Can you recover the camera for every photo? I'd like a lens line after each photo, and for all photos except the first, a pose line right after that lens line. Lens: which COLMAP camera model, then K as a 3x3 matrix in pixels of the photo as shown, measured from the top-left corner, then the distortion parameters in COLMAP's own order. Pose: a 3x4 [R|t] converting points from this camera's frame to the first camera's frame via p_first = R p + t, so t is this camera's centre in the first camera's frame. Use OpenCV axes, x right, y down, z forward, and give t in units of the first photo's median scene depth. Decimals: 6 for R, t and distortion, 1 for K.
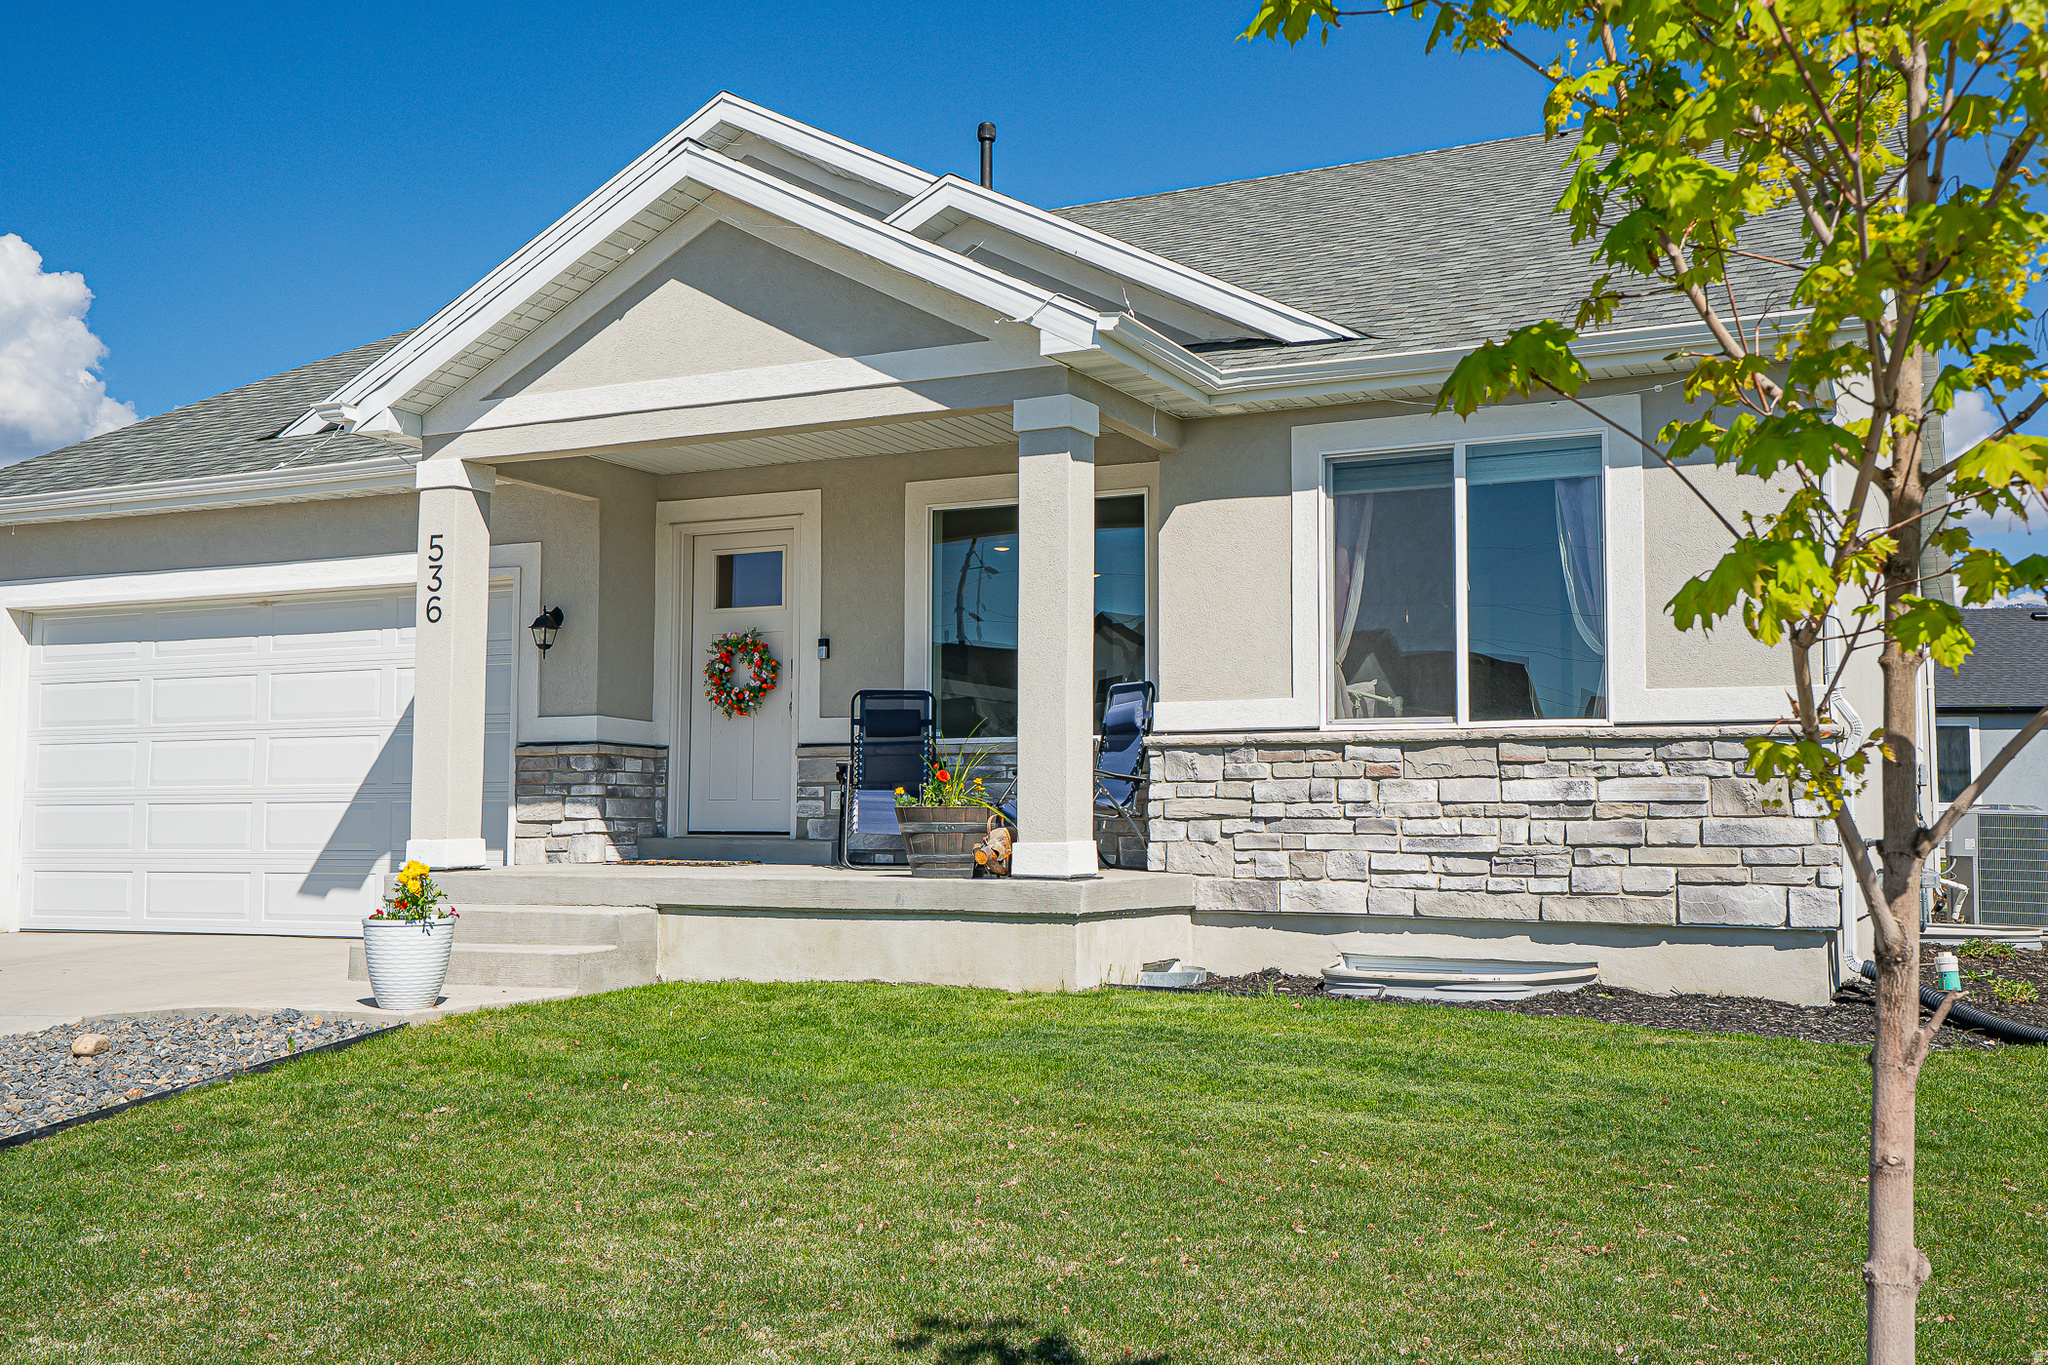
lens RADIAL K [[1970.8, 0, 1024.0], [0, 1970.8, 682.5], [0, 0, 1]] dist [0.001370, 0.001854]
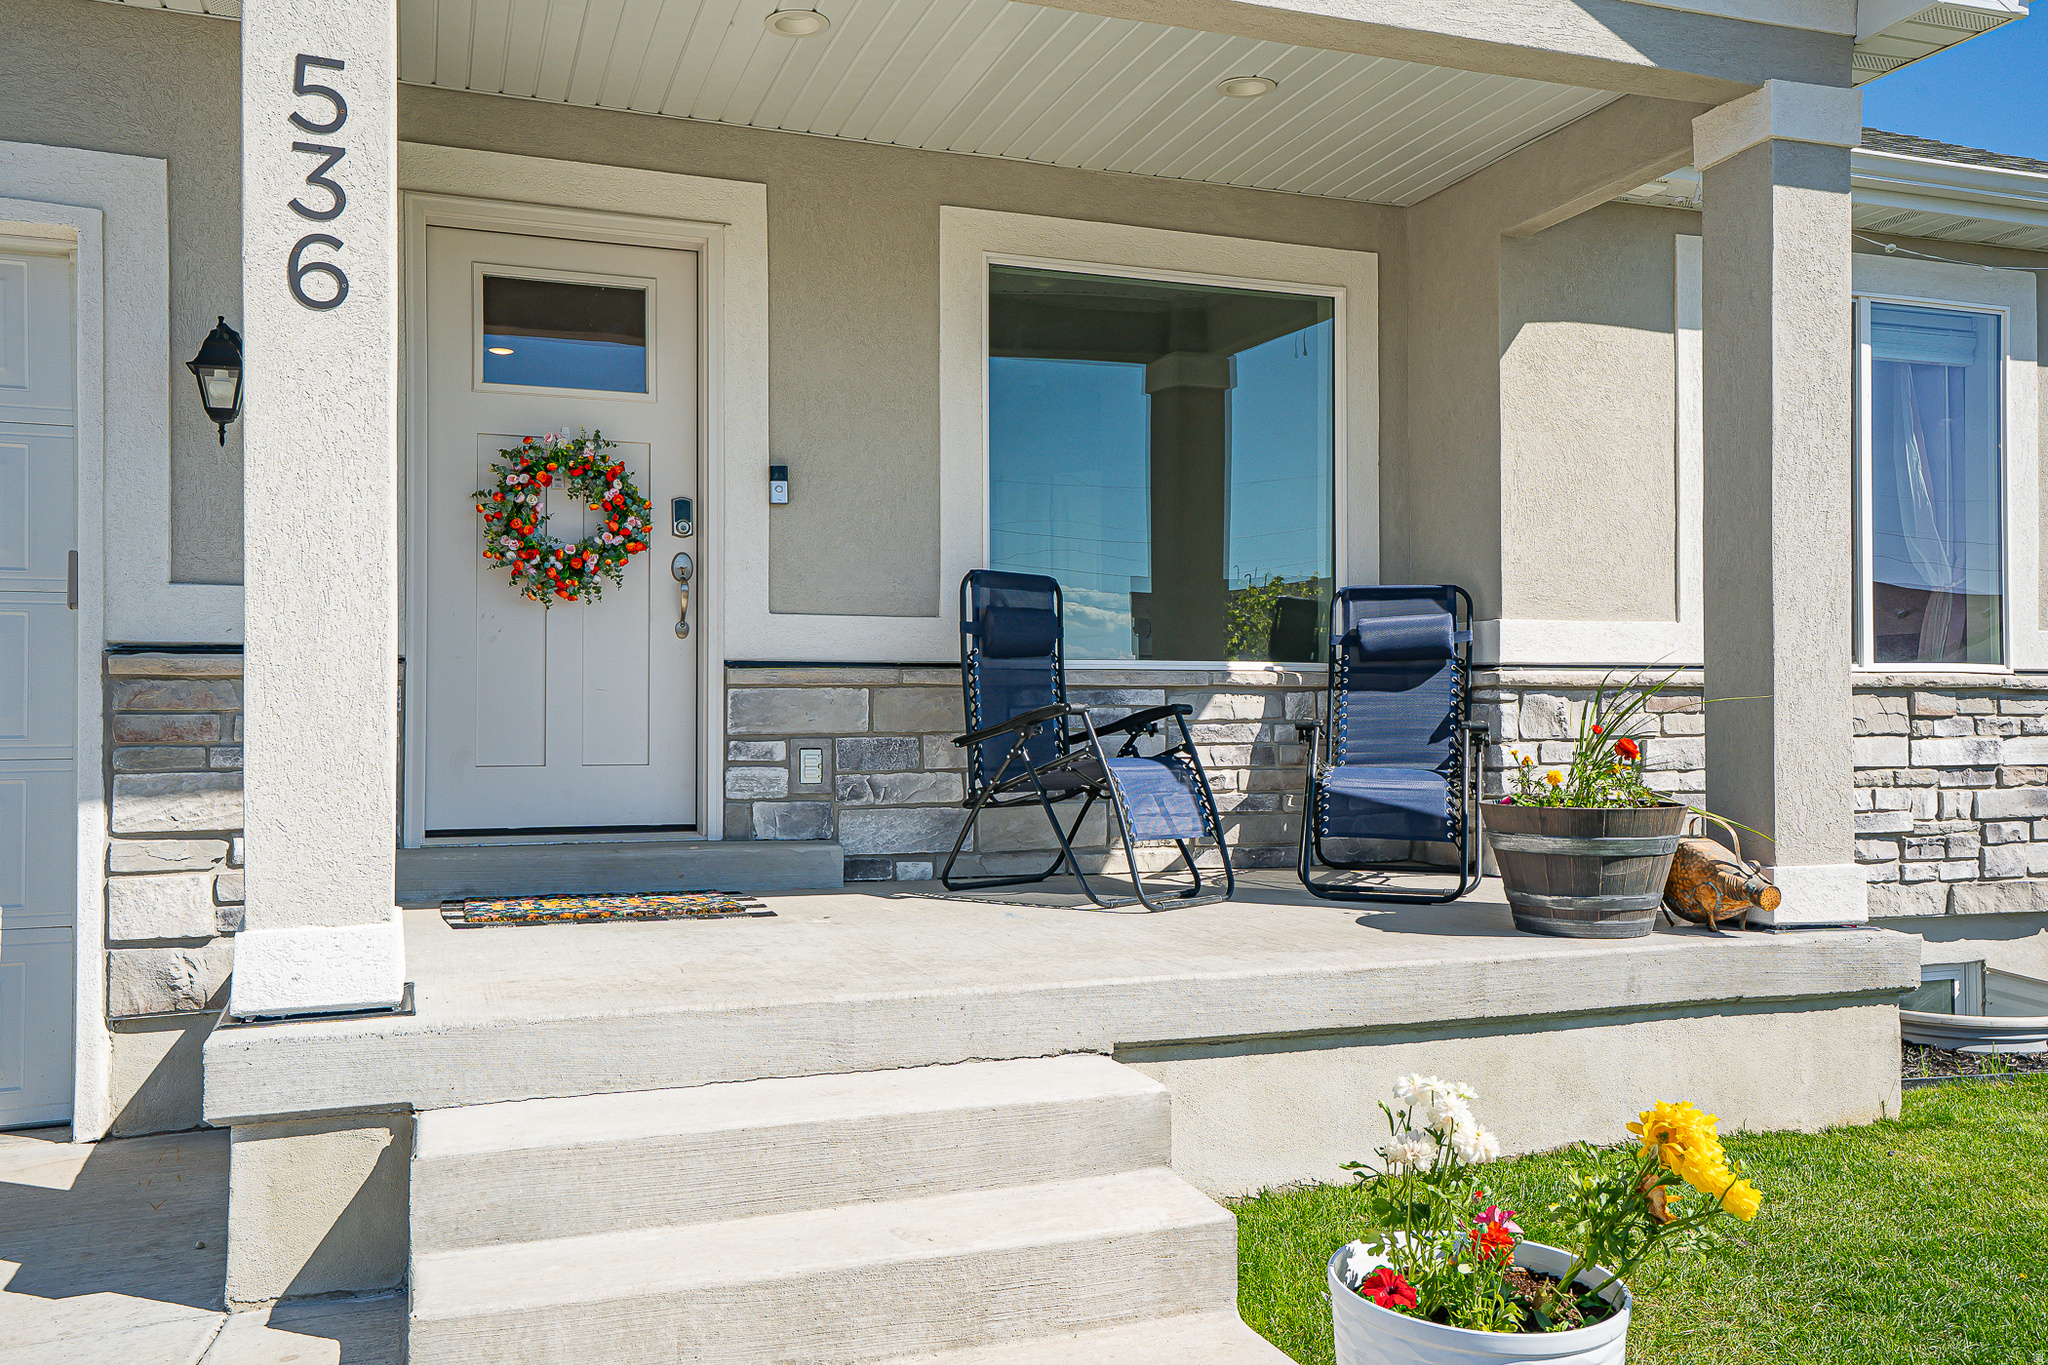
lens RADIAL K [[1687.9, 0, 1024.0], [0, 1687.9, 682.5], [0, 0, 1]] dist [0.017684, 0.005789]
pose [[0.684780, 0.008875, 0.728695, -0.486491], [-0.051268, 0.998035, 0.036023, 0.020617], [-0.726944, -0.062026, 0.683890, 0.787936]]
